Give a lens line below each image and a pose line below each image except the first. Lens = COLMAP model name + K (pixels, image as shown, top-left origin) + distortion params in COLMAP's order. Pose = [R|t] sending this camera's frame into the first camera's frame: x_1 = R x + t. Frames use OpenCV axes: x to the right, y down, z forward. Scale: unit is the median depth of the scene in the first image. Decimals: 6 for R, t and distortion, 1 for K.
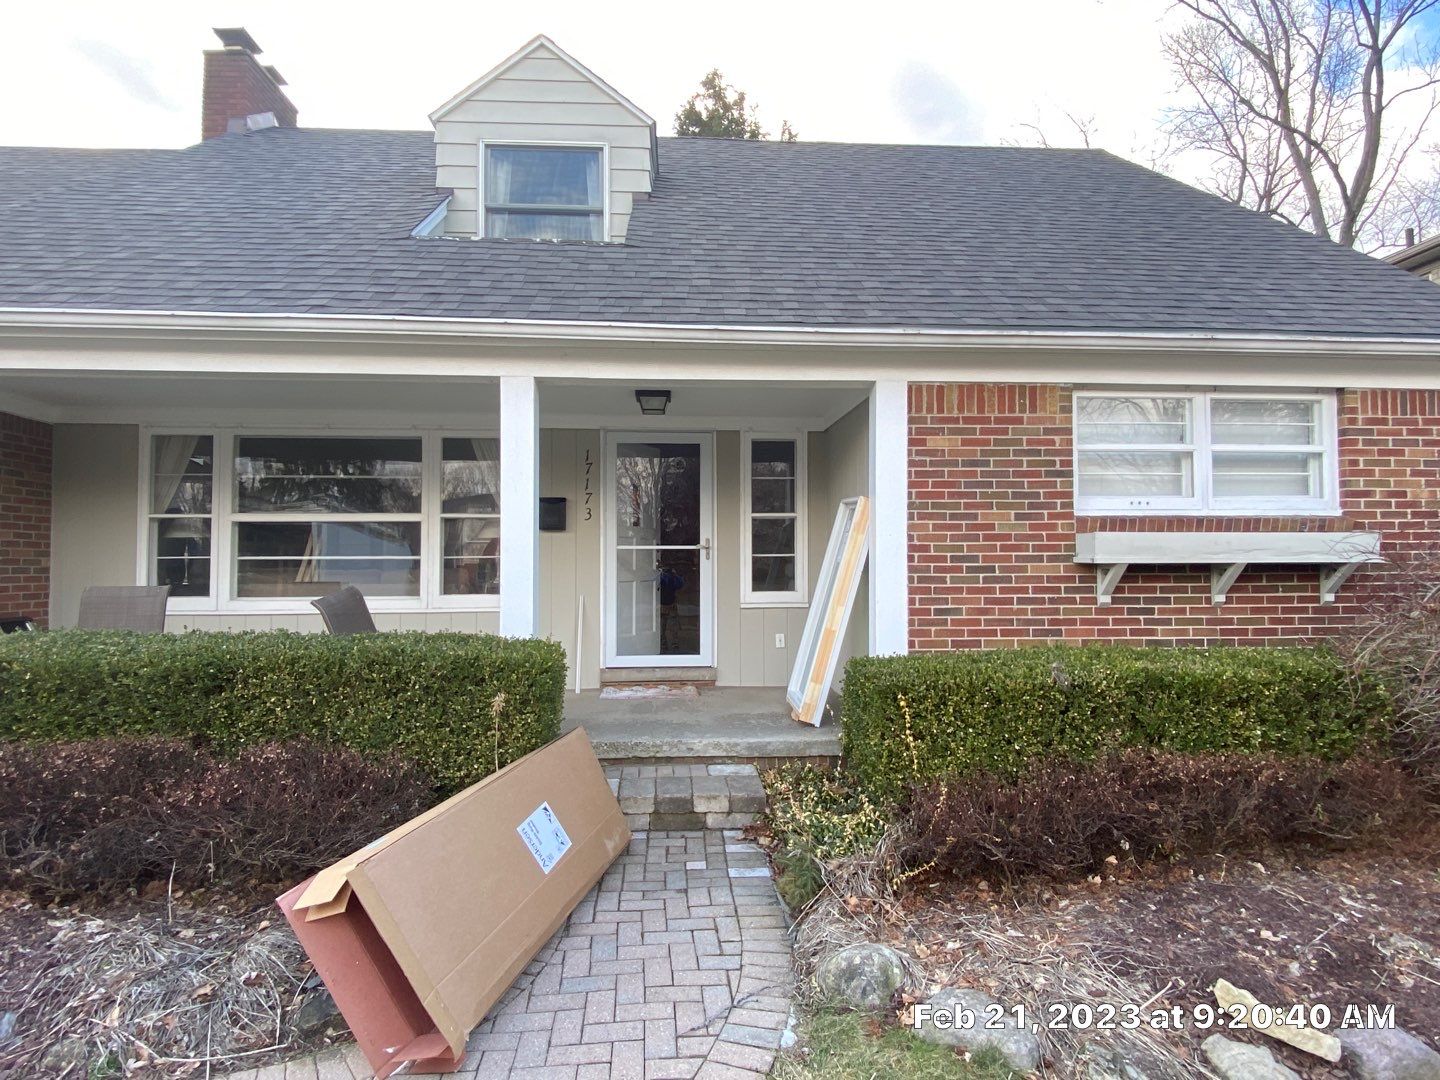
lens RADIAL K [[796.0, 0, 698.3], [0, 796.0, 541.1], [0, 0, 1]] dist [0.039956, -0.038970]
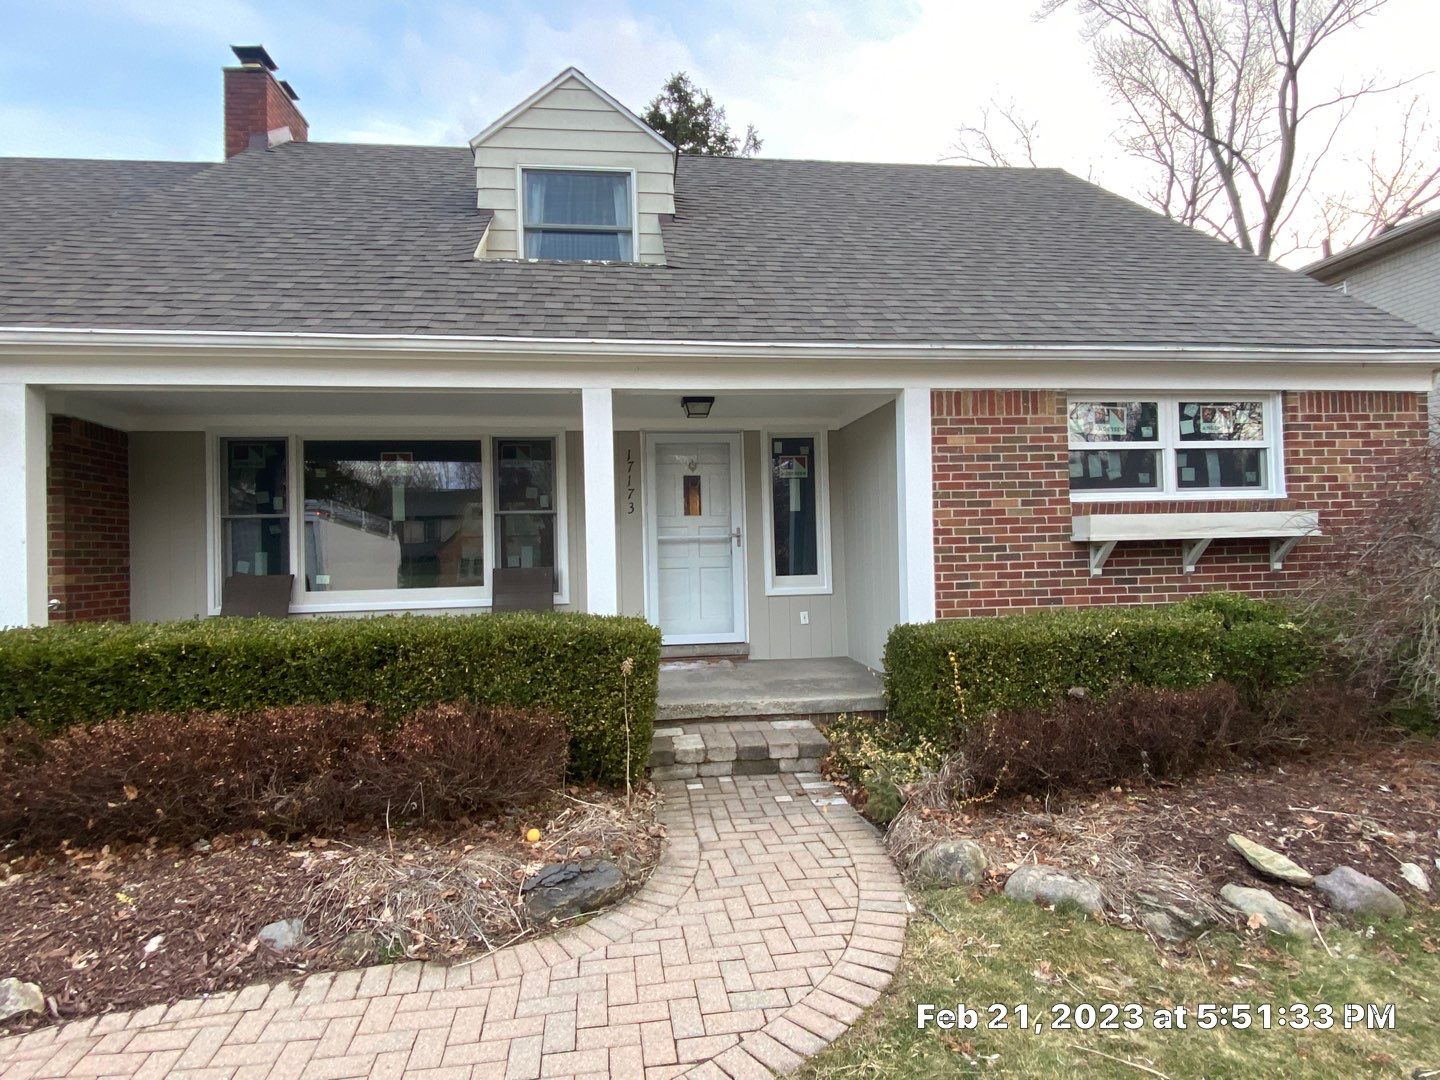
lens RADIAL K [[788.2, 0, 697.0], [0, 788.2, 540.2], [0, 0, 1]] dist [0.048357, -0.050999]
pose [[0.997839, -0.020500, 0.062427, -0.152475], [0.019913, 0.999752, 0.010012, 0.002718], [-0.062617, -0.008747, 0.997999, -0.131903]]
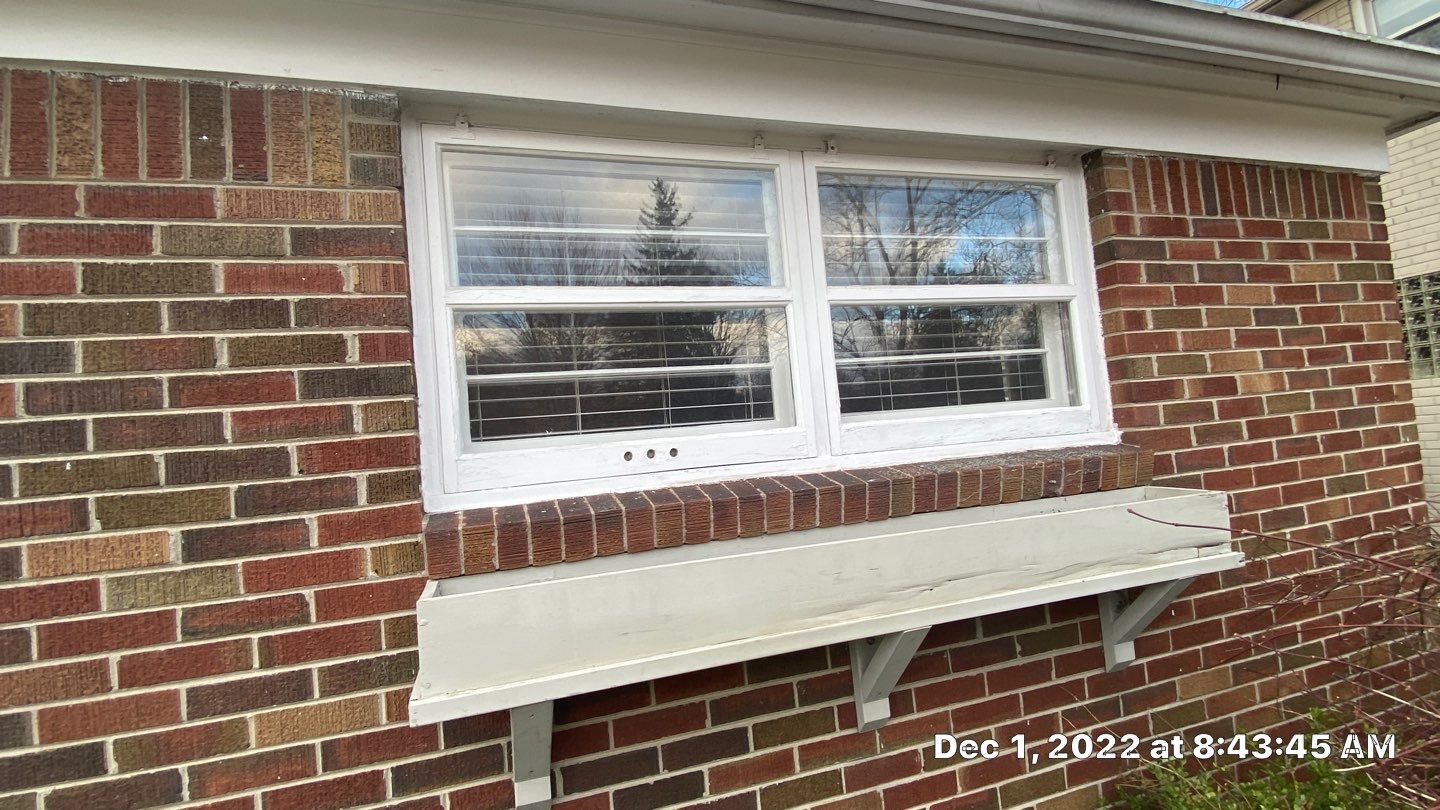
lens RADIAL K [[727.3, 0, 712.6], [0, 727.3, 413.9], [0, 0, 1]] dist [0.018879, -0.021710]
pose [[0.959920, -0.065610, 0.272485, 0.500435], [0.076472, 0.996637, -0.029427, -0.054393], [-0.269638, 0.049085, 0.961710, 0.703757]]
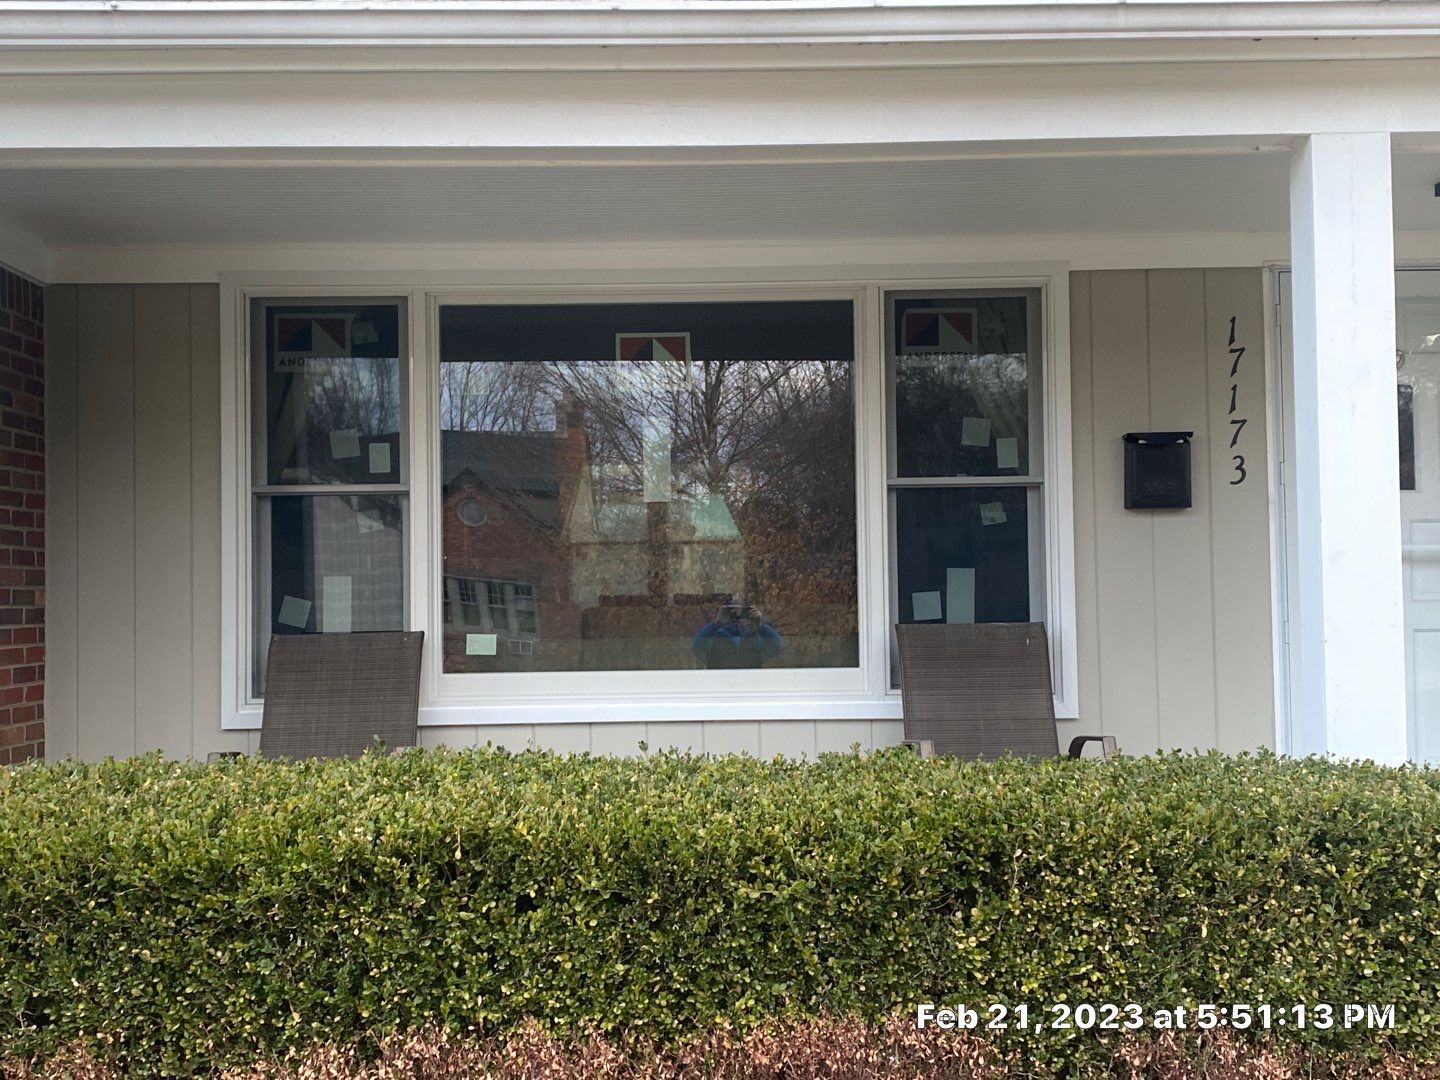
lens RADIAL K [[1730.4, 0, 685.1], [0, 1730.4, 536.5], [0, 0, 1]] dist [0.089596, -0.011739]
pose [[0.998186, -0.013077, -0.058775, -0.501598], [0.013173, 0.999912, 0.001239, -0.004397], [0.058754, -0.002011, 0.998270, 0.066485]]
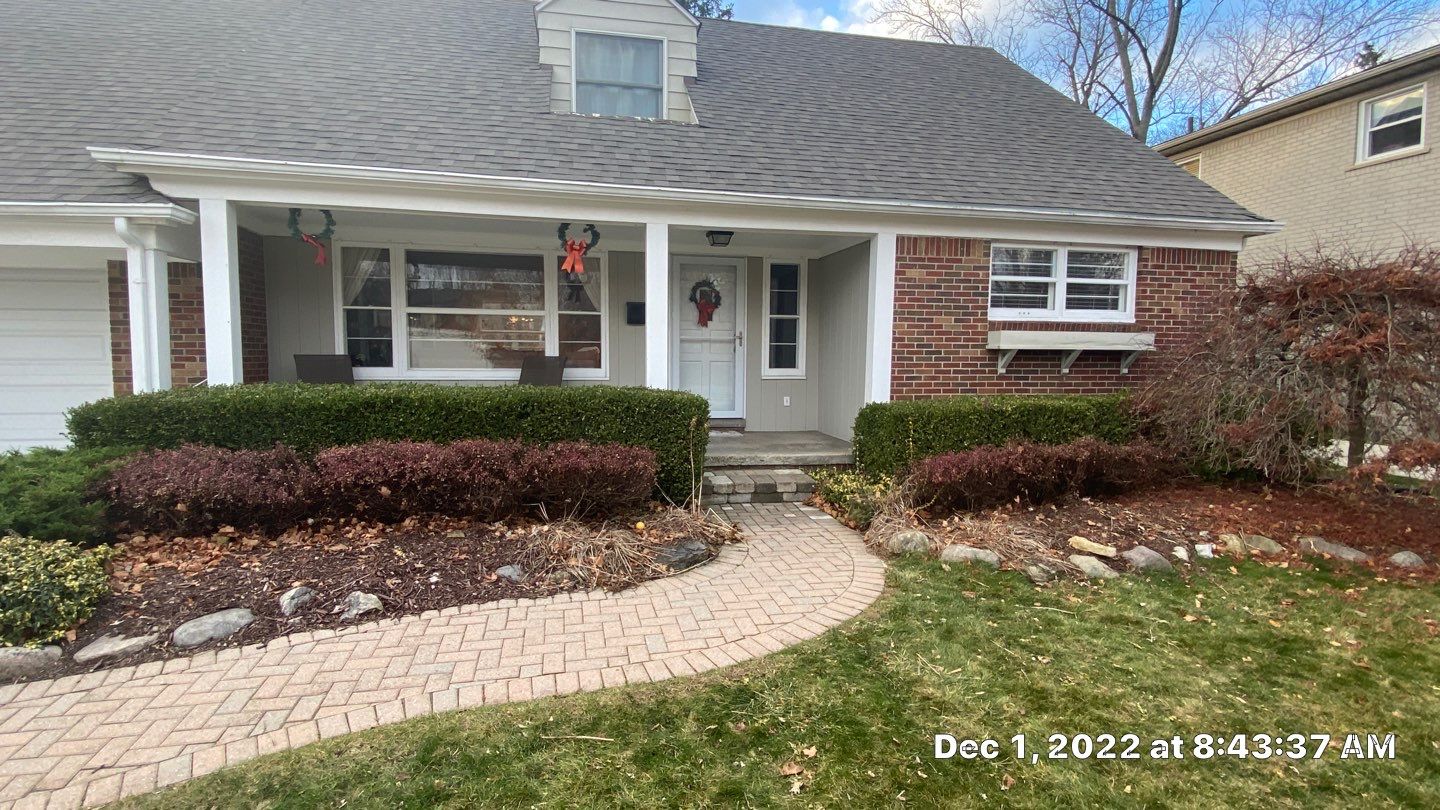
lens RADIAL K [[706.3, 0, 700.6], [0, 706.3, 409.3], [0, 0, 1]] dist [0.068429, -0.084570]
pose [[0.989783, 0.000472, 0.142584, -0.326251], [-0.015132, 0.994695, 0.101753, 0.009900], [-0.141779, -0.102871, 0.984539, -0.381446]]
